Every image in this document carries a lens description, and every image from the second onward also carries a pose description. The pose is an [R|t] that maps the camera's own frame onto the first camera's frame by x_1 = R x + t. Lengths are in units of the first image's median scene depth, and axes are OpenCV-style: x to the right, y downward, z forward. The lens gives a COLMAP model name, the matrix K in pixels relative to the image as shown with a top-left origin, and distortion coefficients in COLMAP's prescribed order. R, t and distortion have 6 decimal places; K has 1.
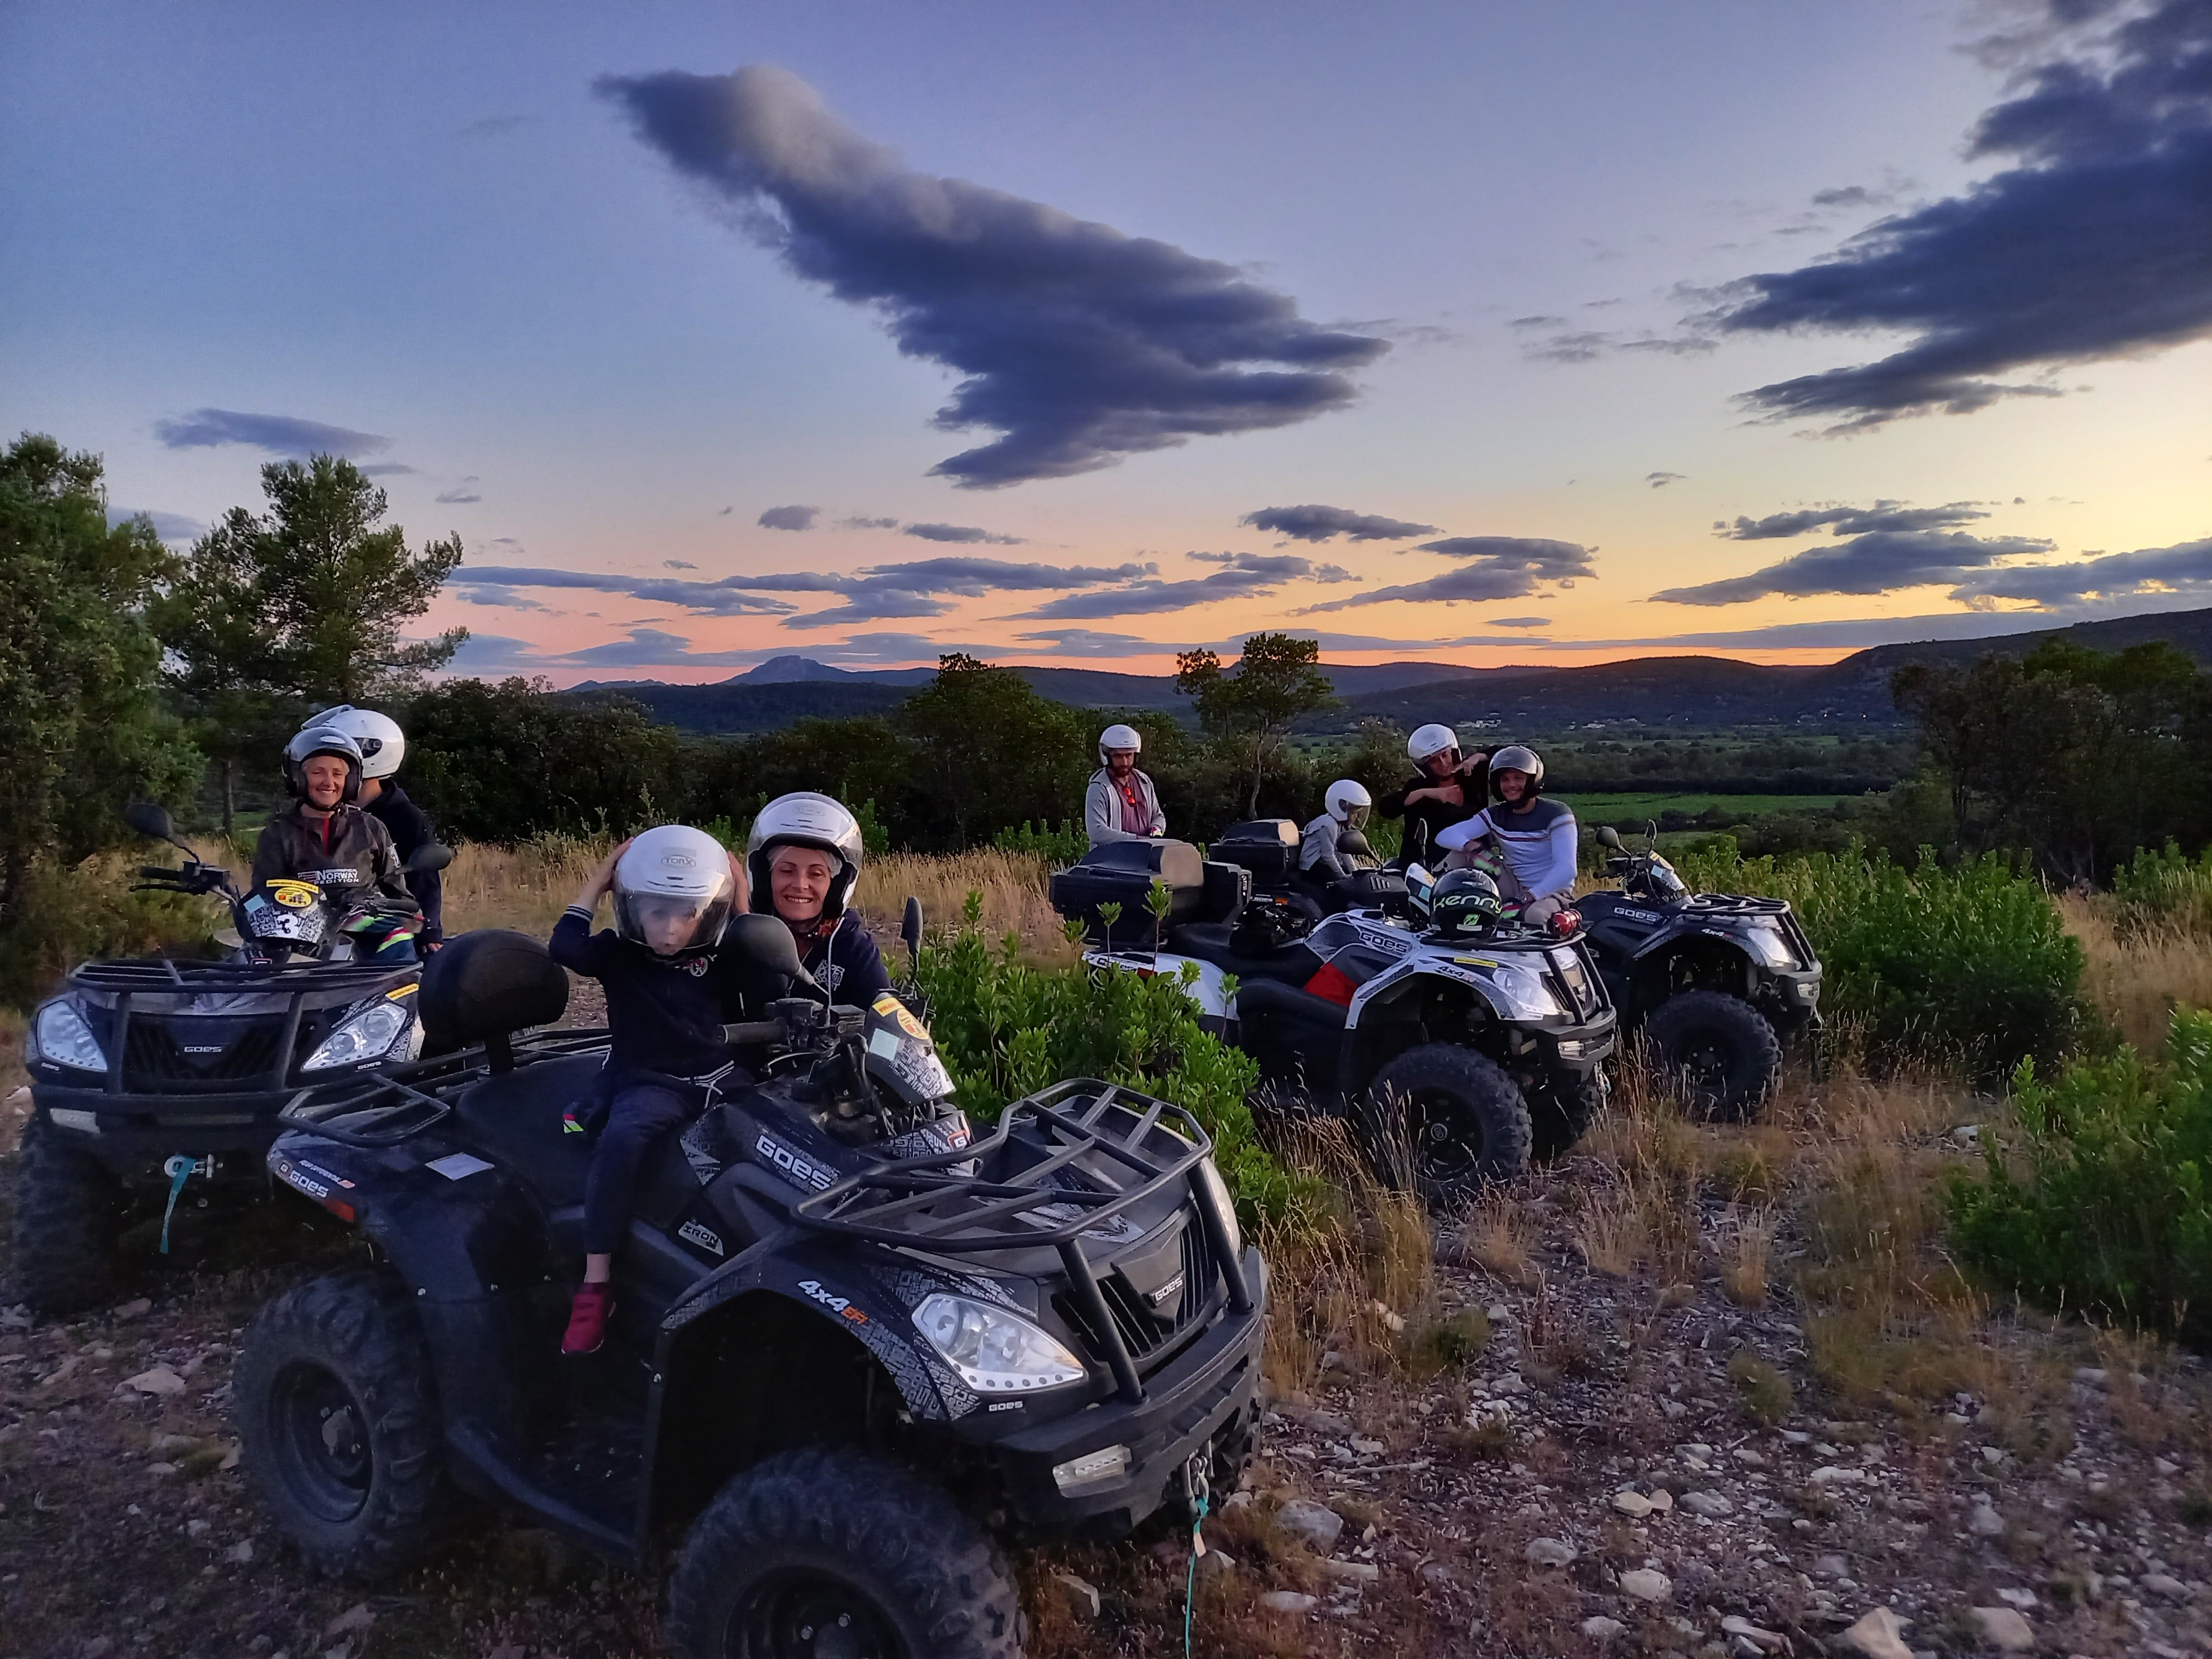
lens RADIAL K [[1626.7, 0, 1103.1], [0, 1626.7, 838.0], [0, 0, 1]] dist [0.046389, -0.021926]
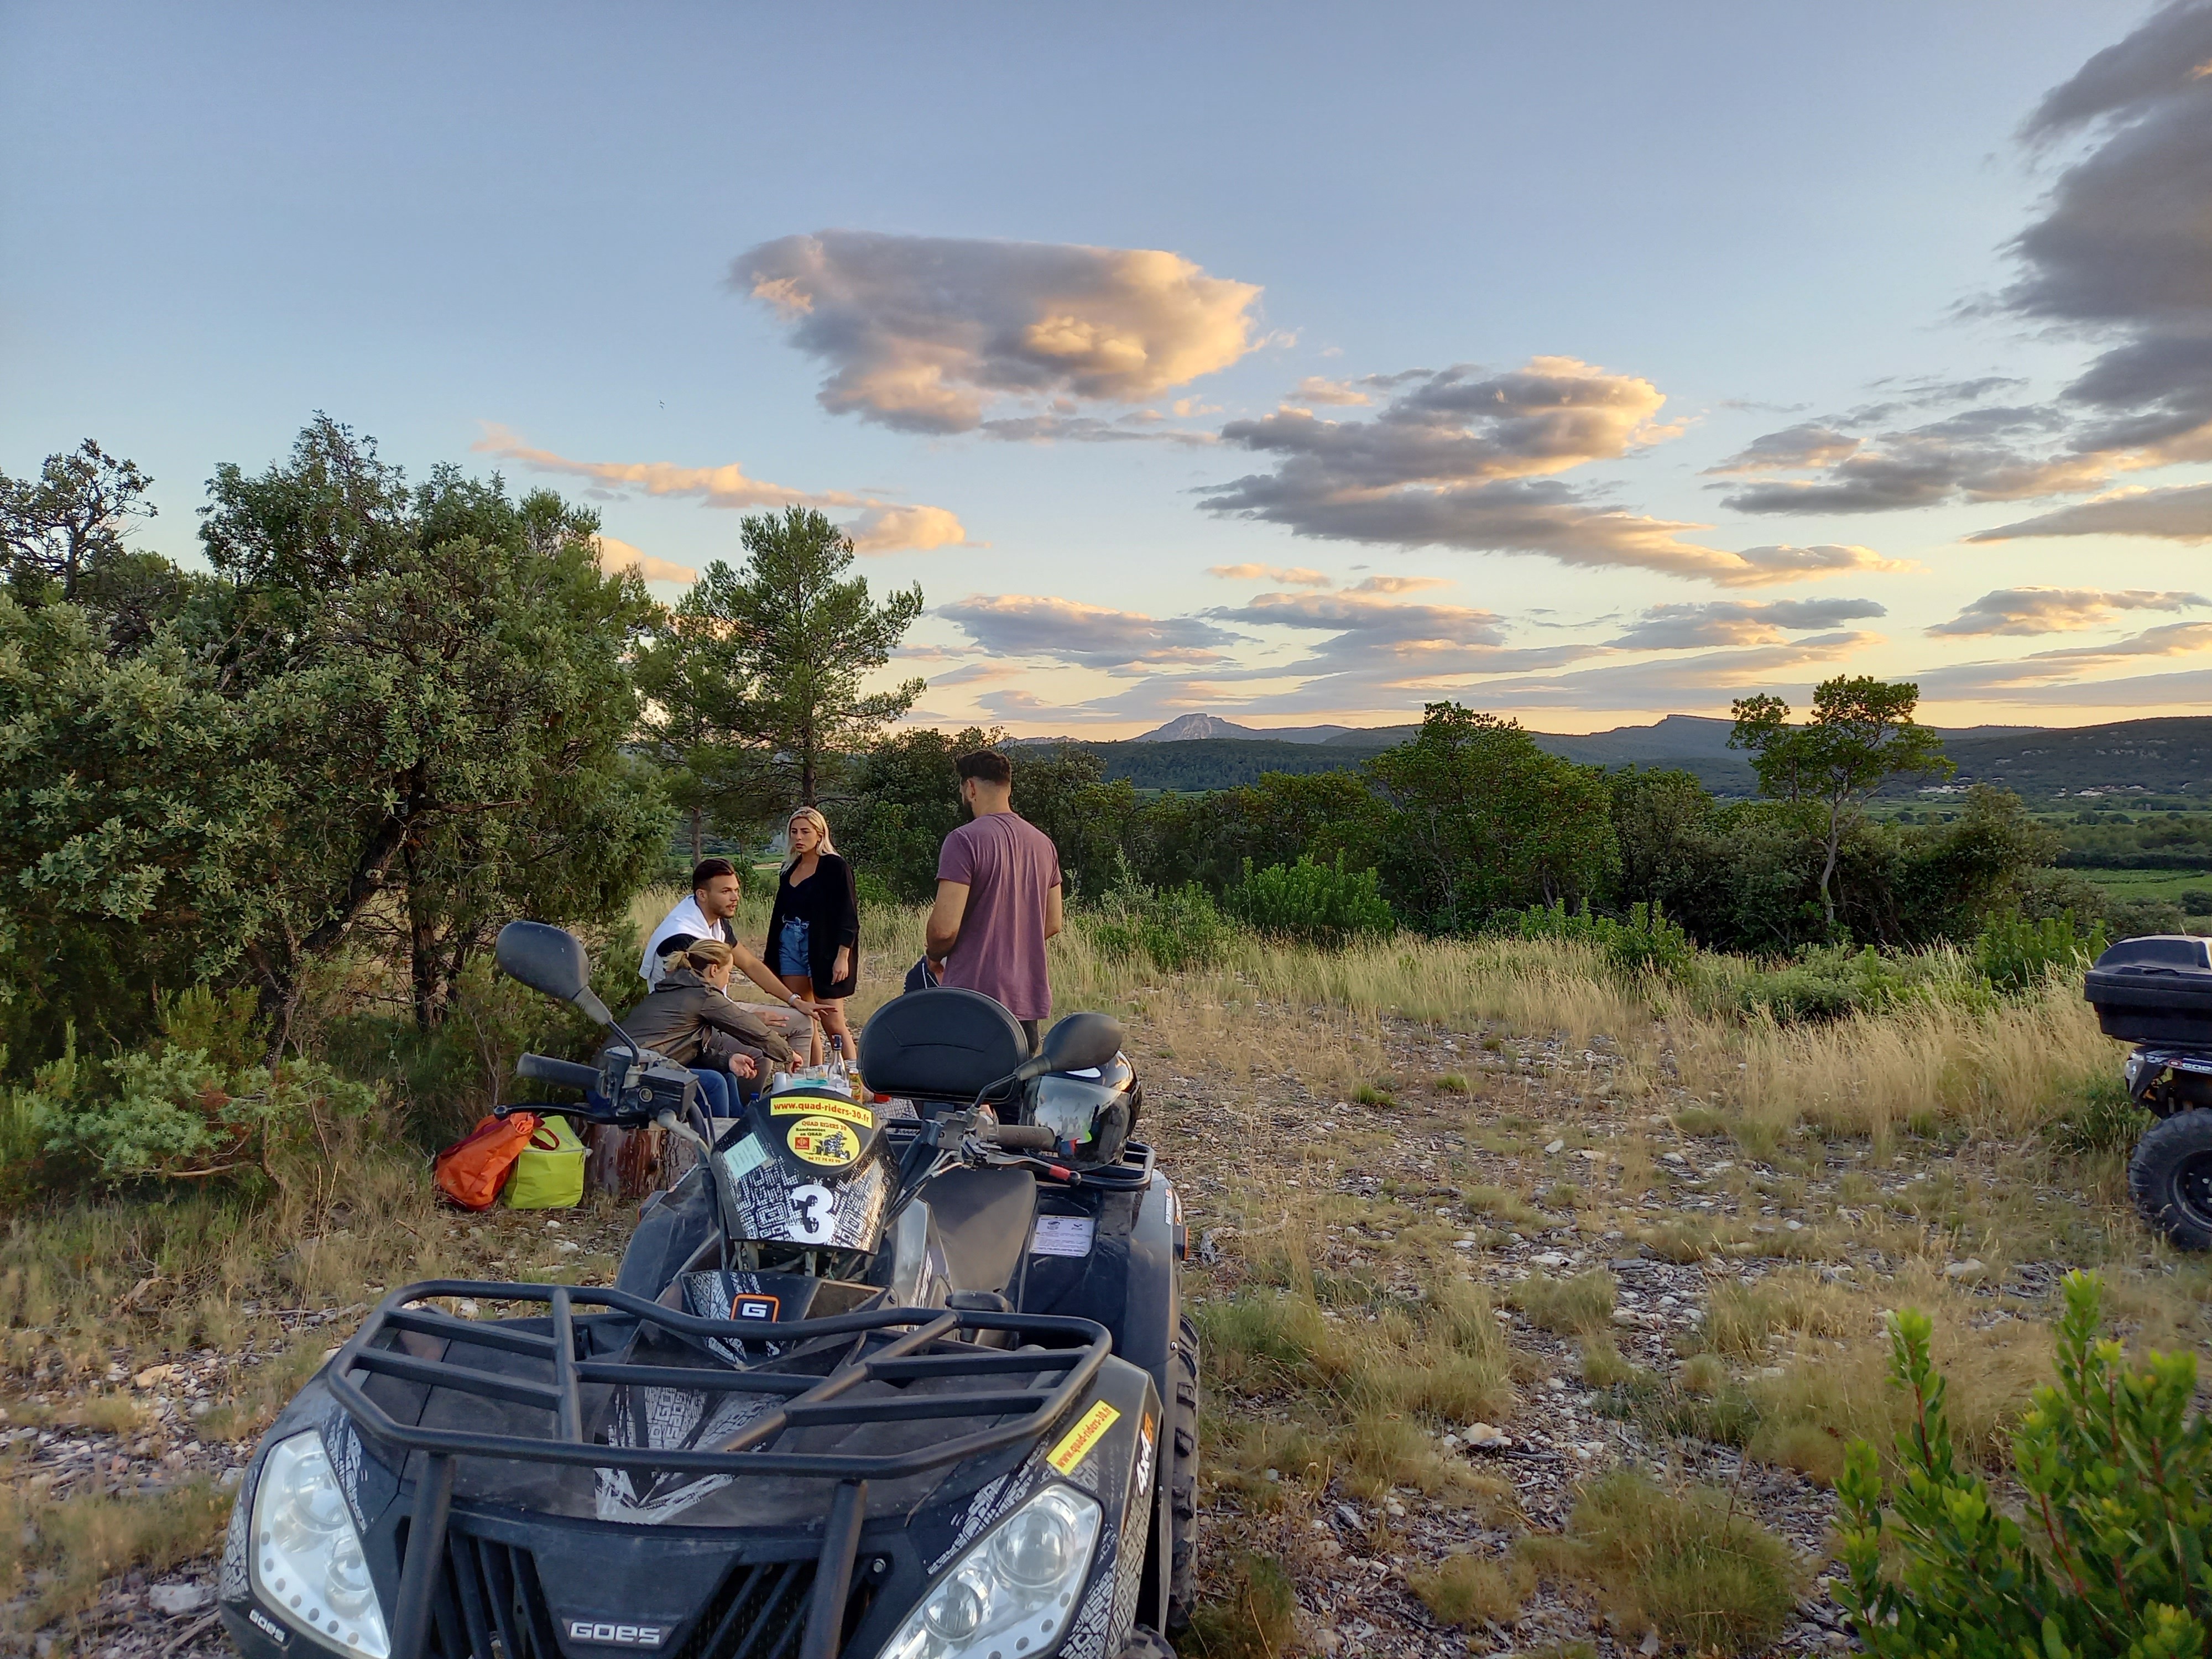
lens RADIAL K [[1626.7, 0, 1111.9], [0, 1626.7, 824.5], [0, 0, 1]] dist [0.046389, -0.021926]
pose [[0.971116, 0.018752, -0.237871, -0.050634], [-0.029112, 0.998771, -0.040118, -0.005748], [0.236826, 0.045884, 0.970468, 0.094352]]
